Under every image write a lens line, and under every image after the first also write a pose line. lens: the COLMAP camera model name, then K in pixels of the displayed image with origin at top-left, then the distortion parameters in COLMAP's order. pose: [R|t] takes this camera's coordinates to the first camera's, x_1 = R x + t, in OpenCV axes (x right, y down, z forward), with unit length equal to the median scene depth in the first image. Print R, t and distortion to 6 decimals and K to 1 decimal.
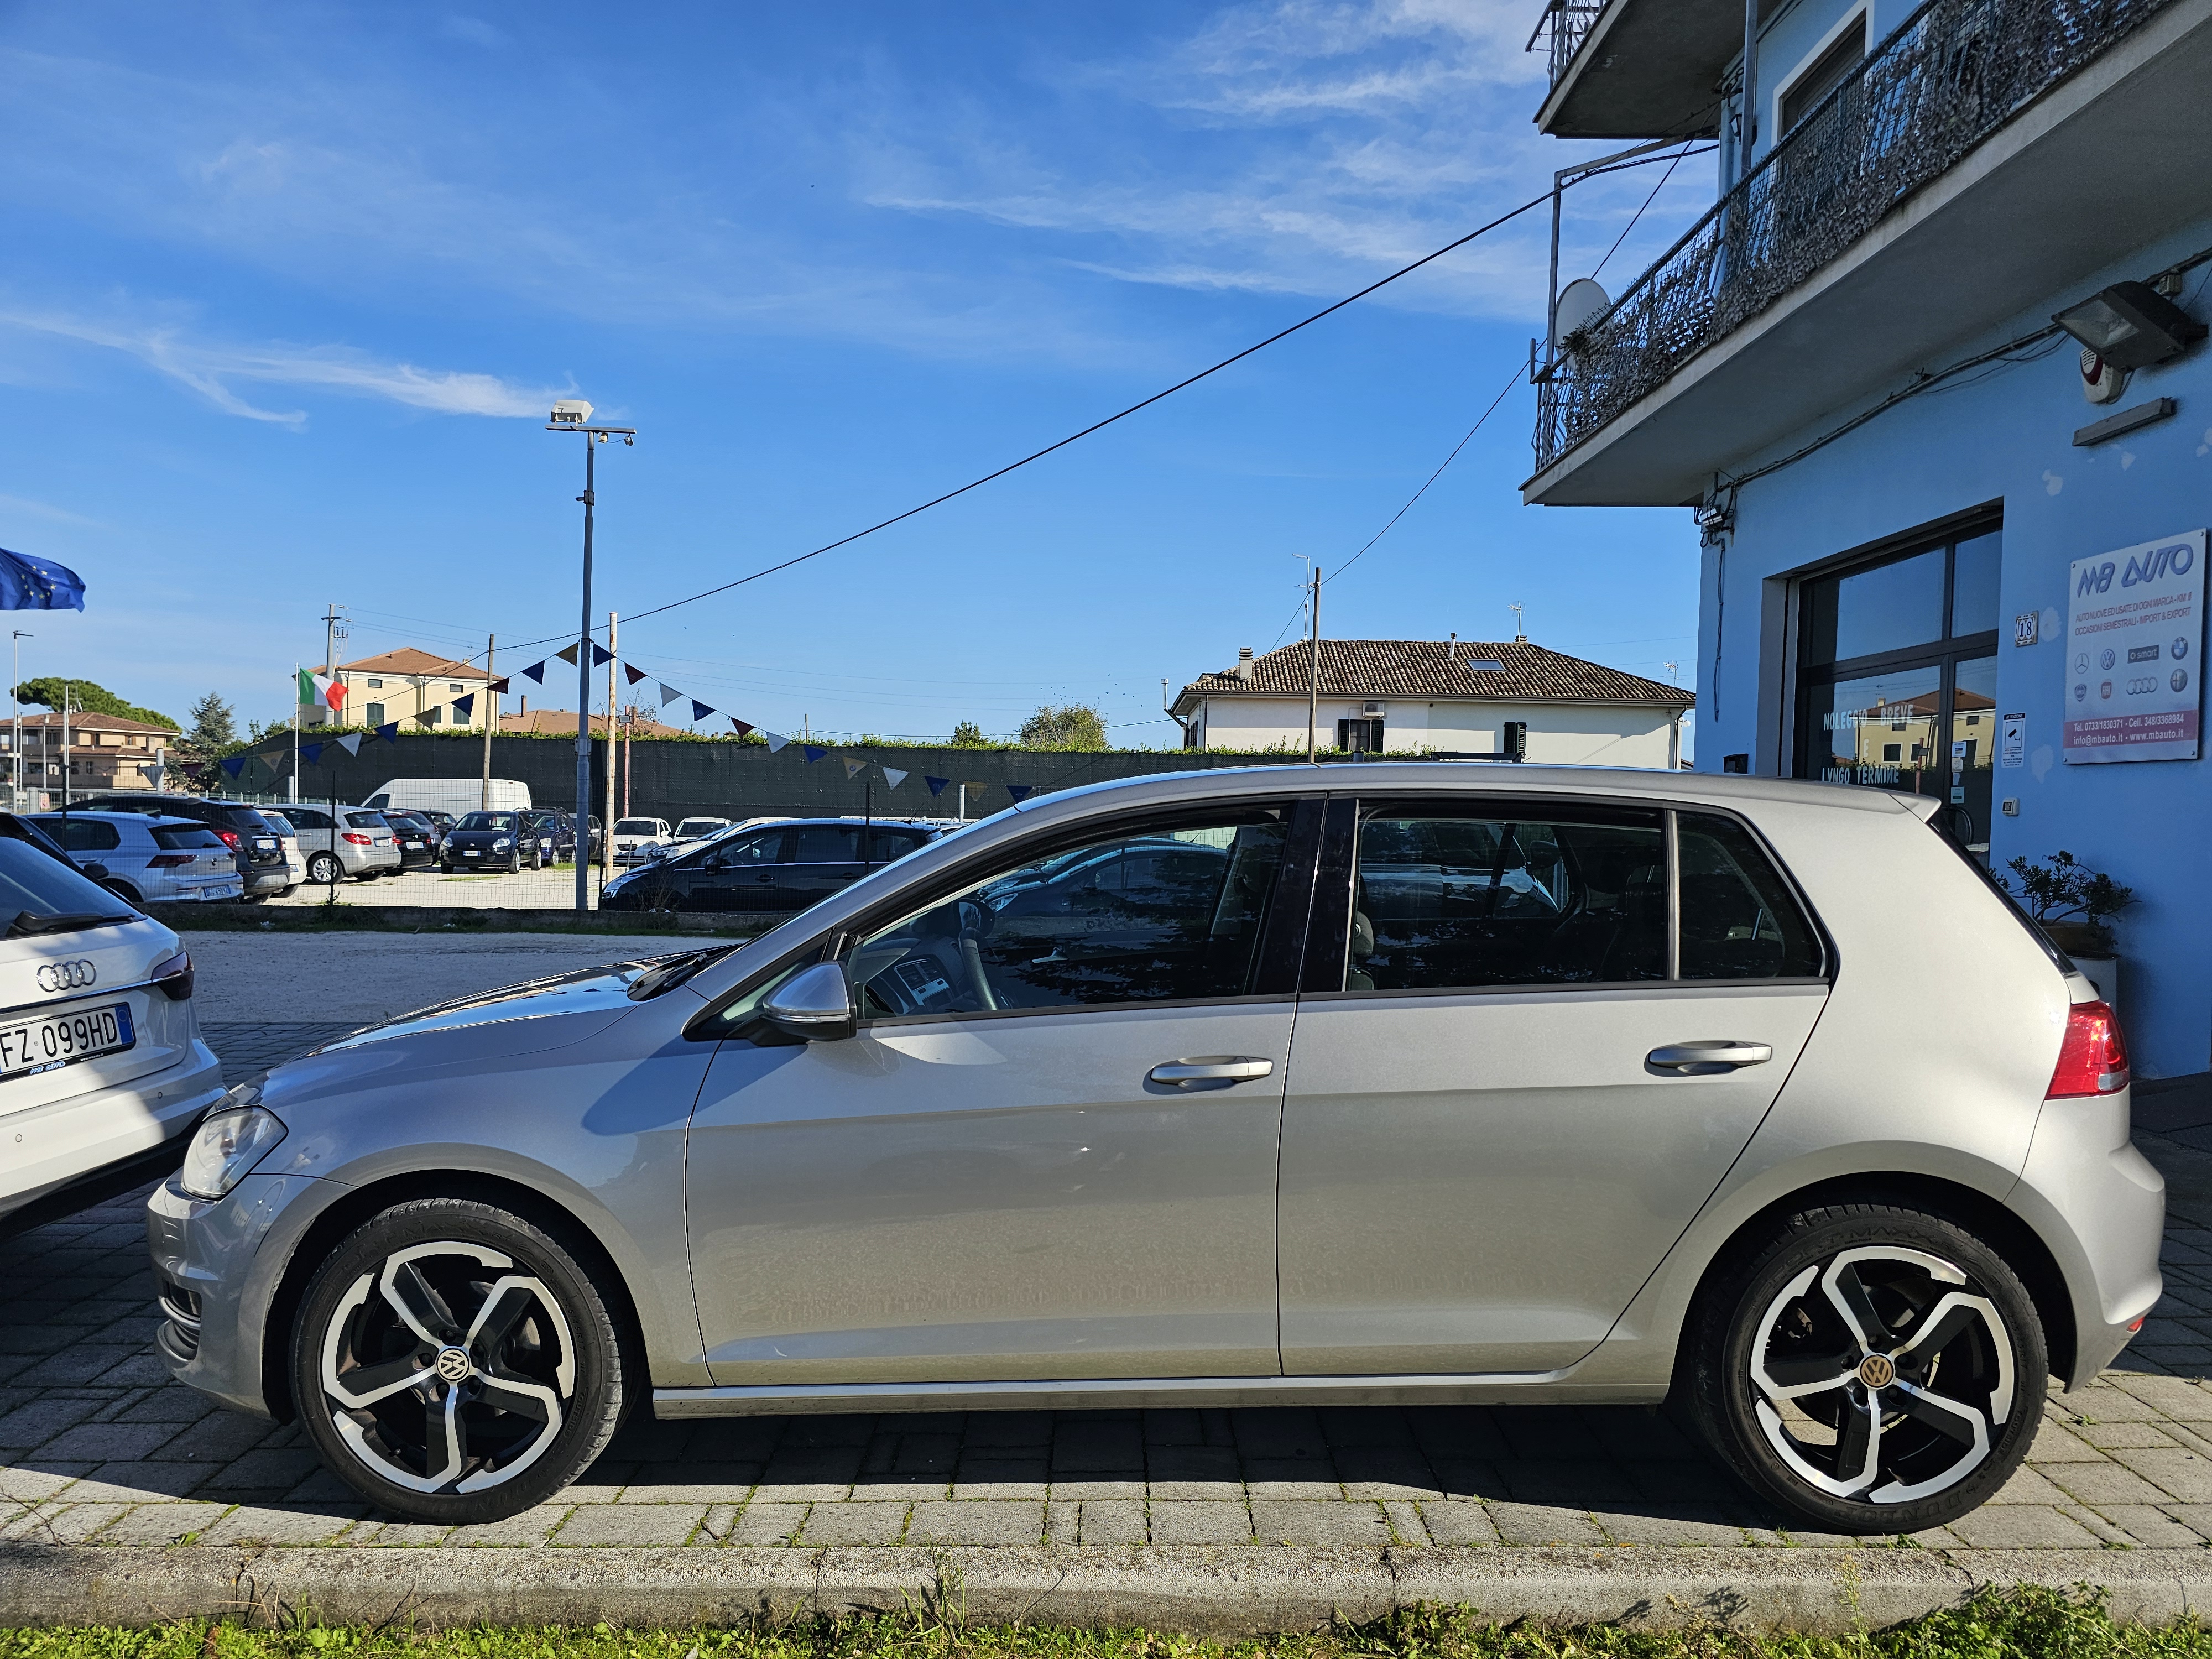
lens RADIAL K [[1485.8, 0, 1109.6], [0, 1485.8, 759.6], [0, 0, 1]] dist [0.058721, -0.053085]
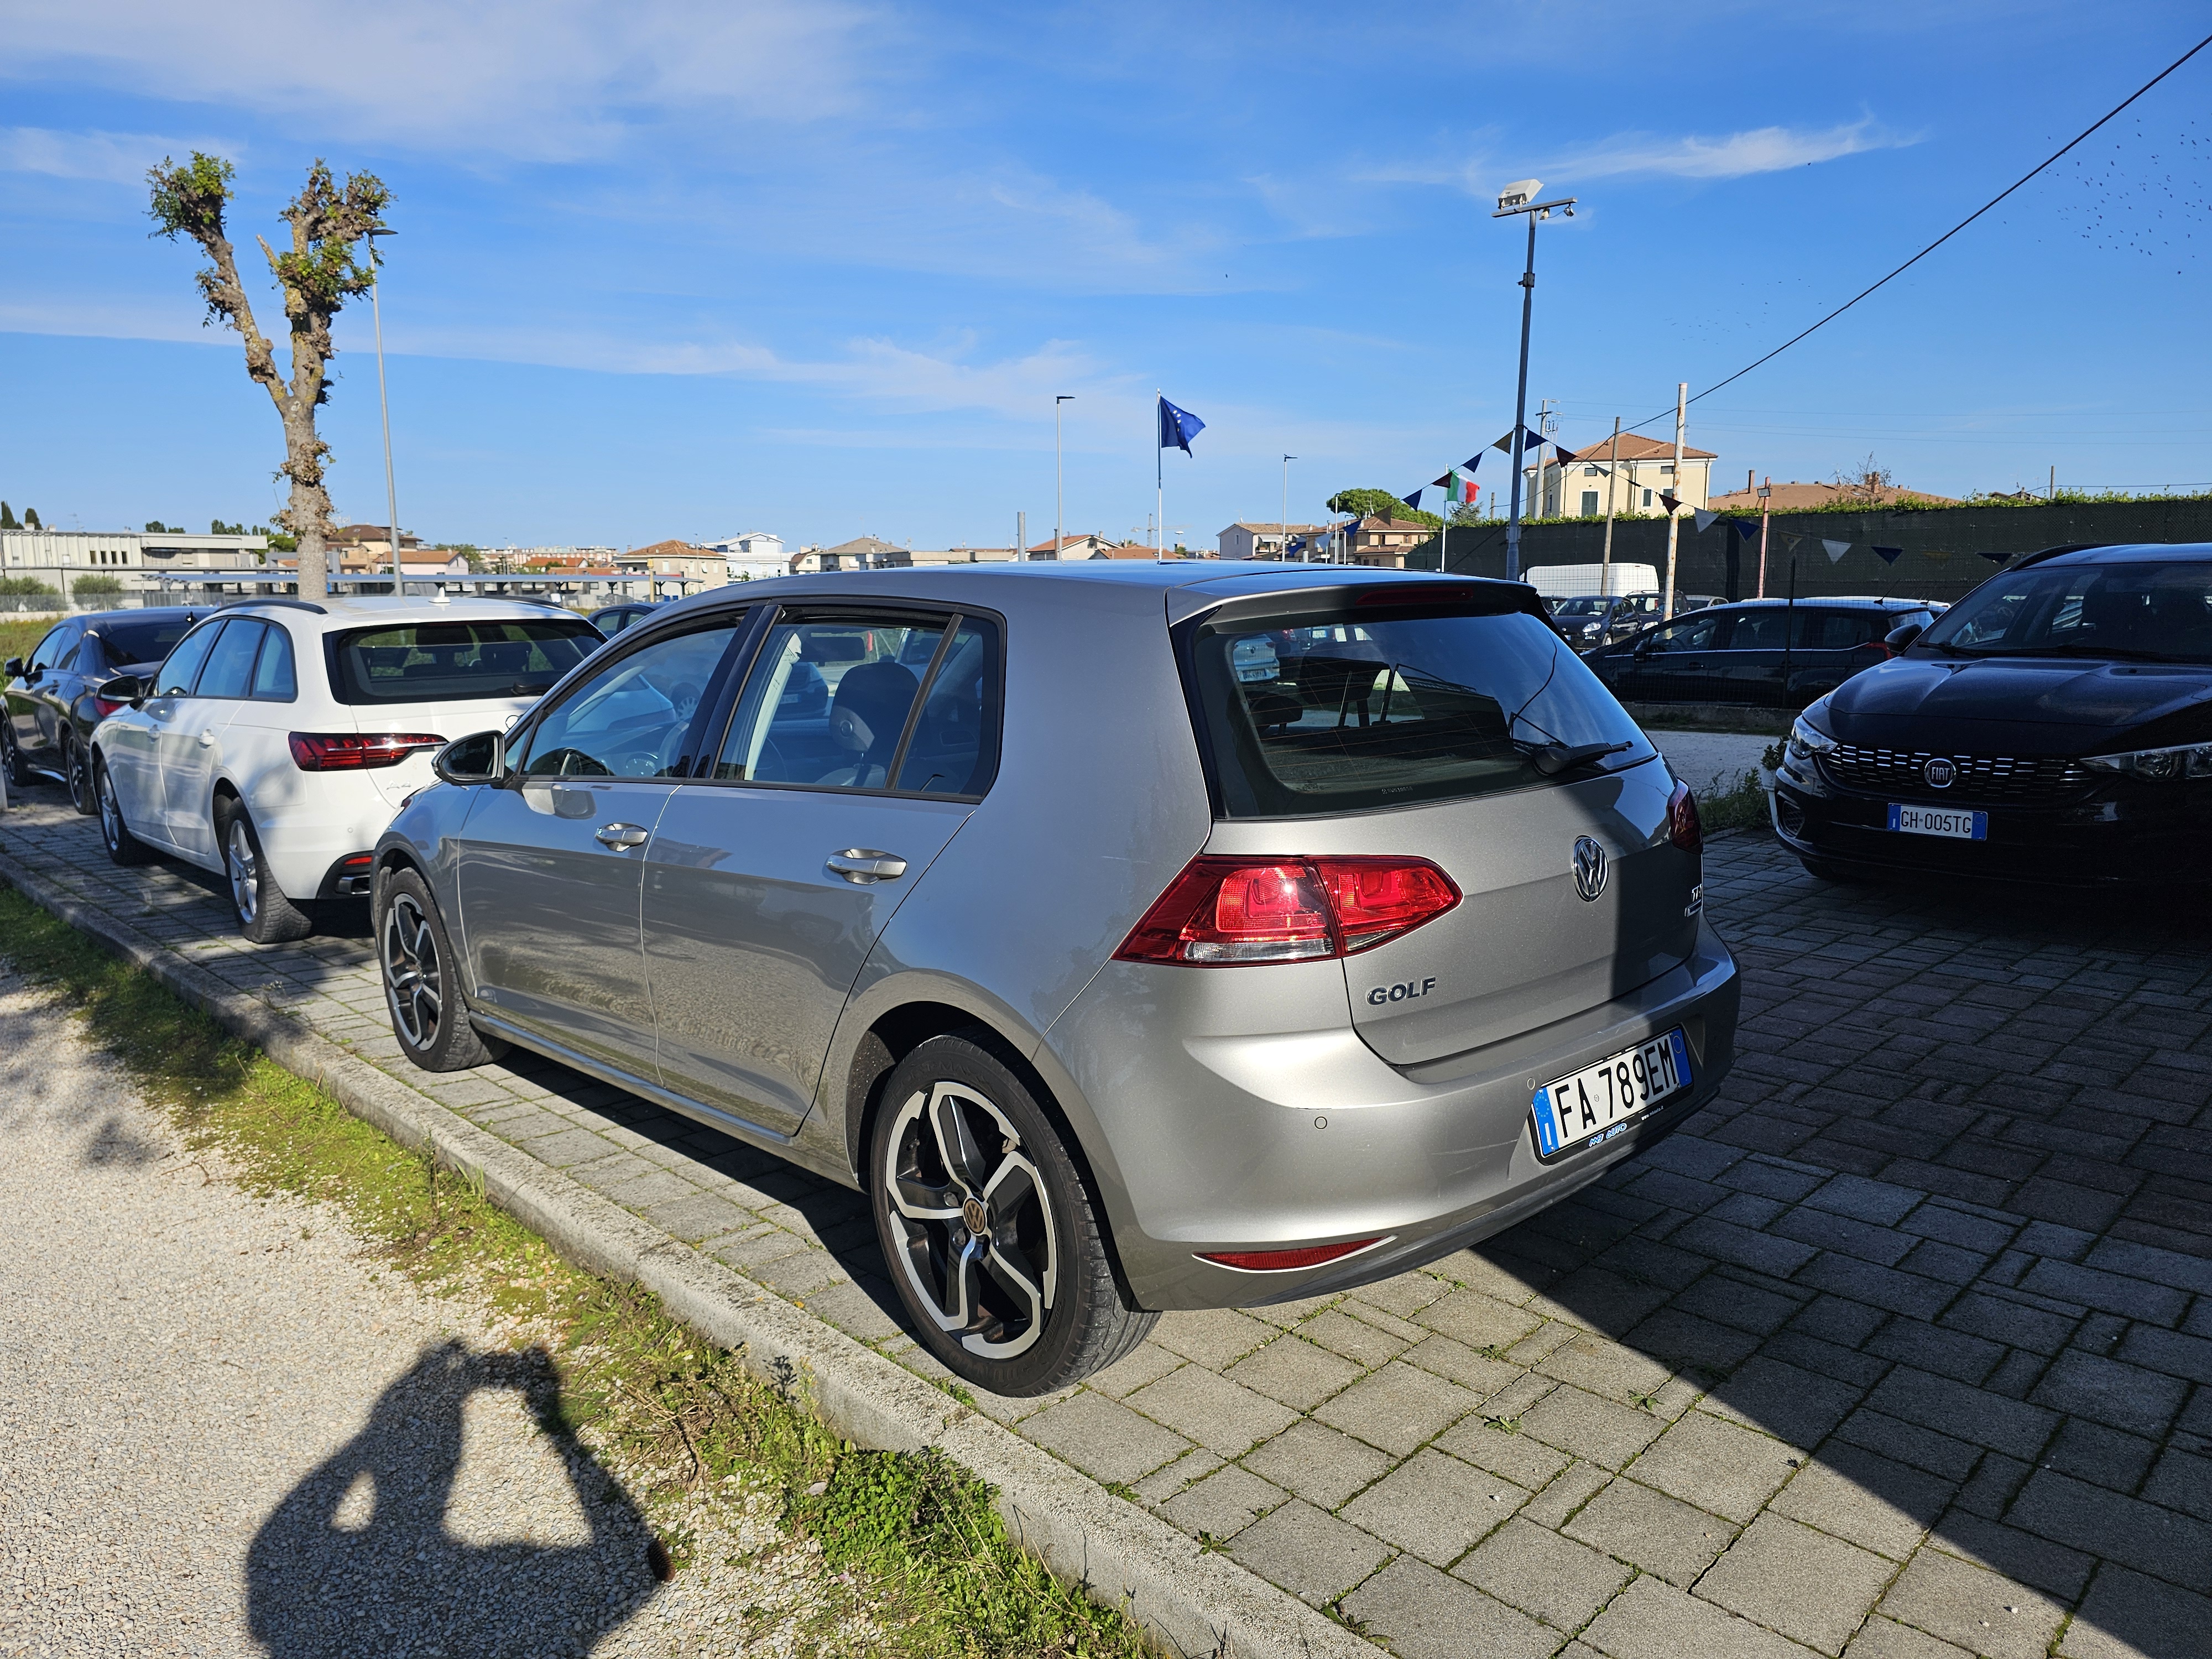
lens RADIAL K [[1485.8, 0, 1109.6], [0, 1485.8, 759.6], [0, 0, 1]] dist [0.058721, -0.053085]
pose [[0.704021, 0.057209, -0.707872, 0.184695], [0.046295, 0.990933, 0.126129, 0.002820], [0.708669, -0.121569, 0.694989, 0.070688]]
